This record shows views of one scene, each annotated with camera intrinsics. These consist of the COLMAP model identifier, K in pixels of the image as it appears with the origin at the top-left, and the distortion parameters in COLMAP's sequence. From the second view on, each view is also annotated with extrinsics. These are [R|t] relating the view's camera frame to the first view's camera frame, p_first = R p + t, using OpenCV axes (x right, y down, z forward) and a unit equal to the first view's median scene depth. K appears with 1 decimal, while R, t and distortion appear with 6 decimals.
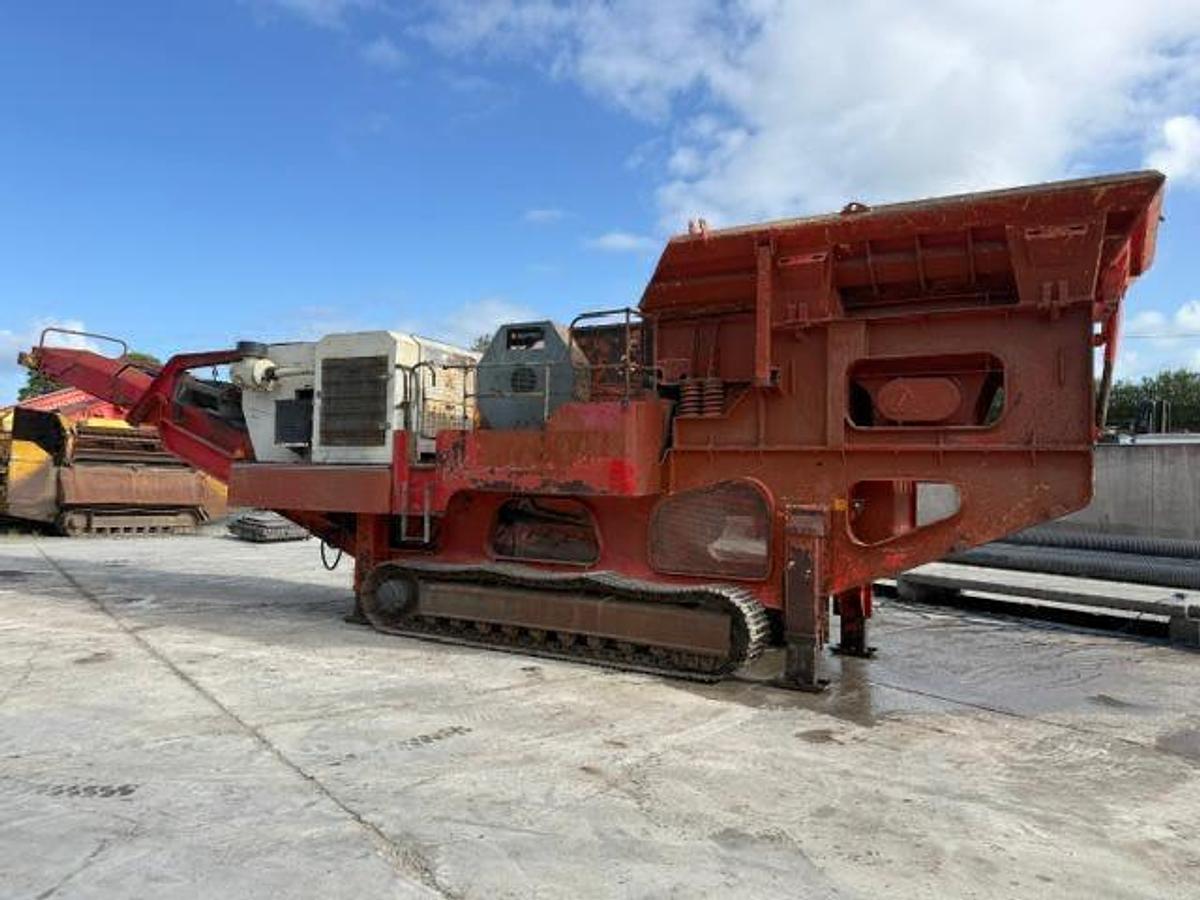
lens RADIAL K [[850.1, 0, 599.5], [0, 850.1, 468.8], [0, 0, 1]] dist [0.040010, -0.056868]
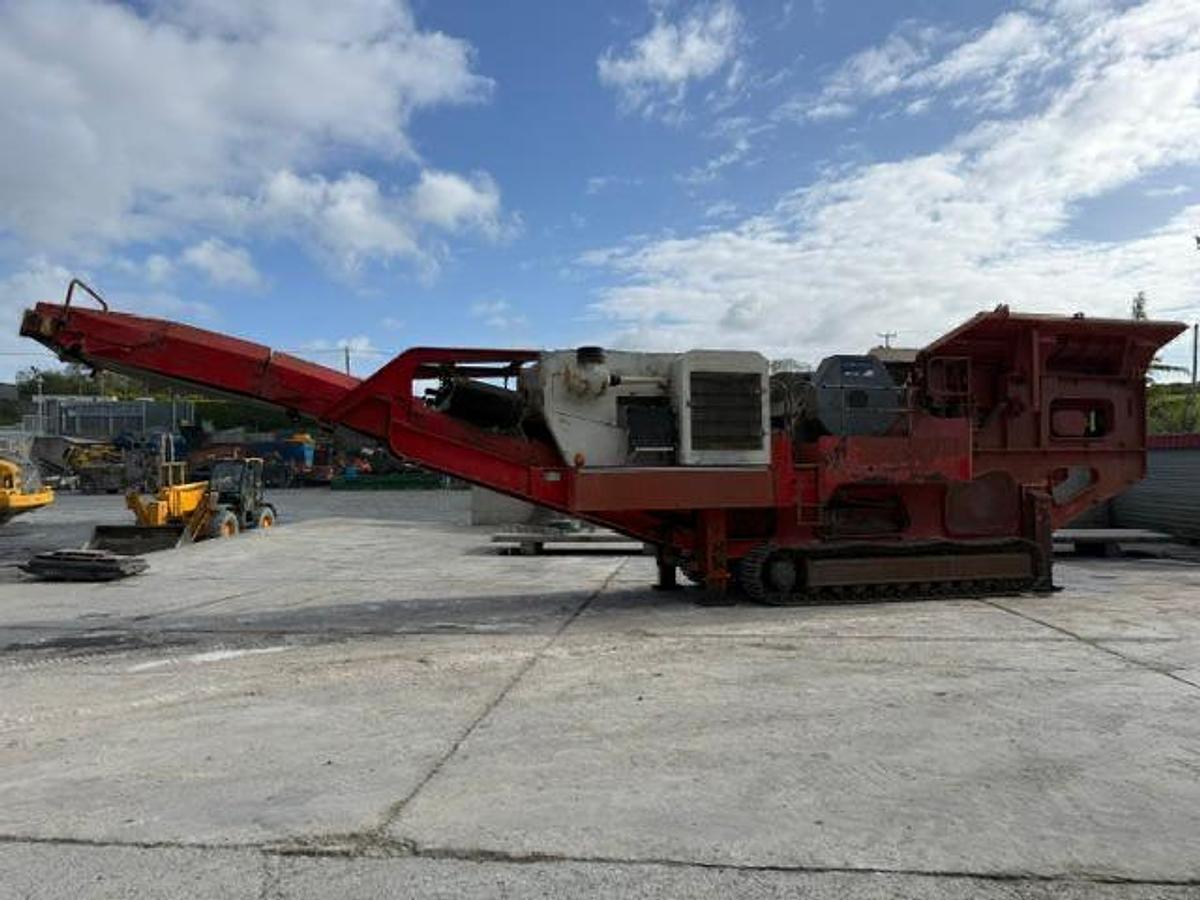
lens RADIAL K [[850.1, 0, 599.5], [0, 850.1, 468.8], [0, 0, 1]] dist [0.040010, -0.056868]
pose [[0.709971, -0.018849, 0.703979, -1.306769], [0.022976, 0.999730, 0.003597, -0.010627], [-0.703856, 0.013620, 0.710212, 0.341283]]
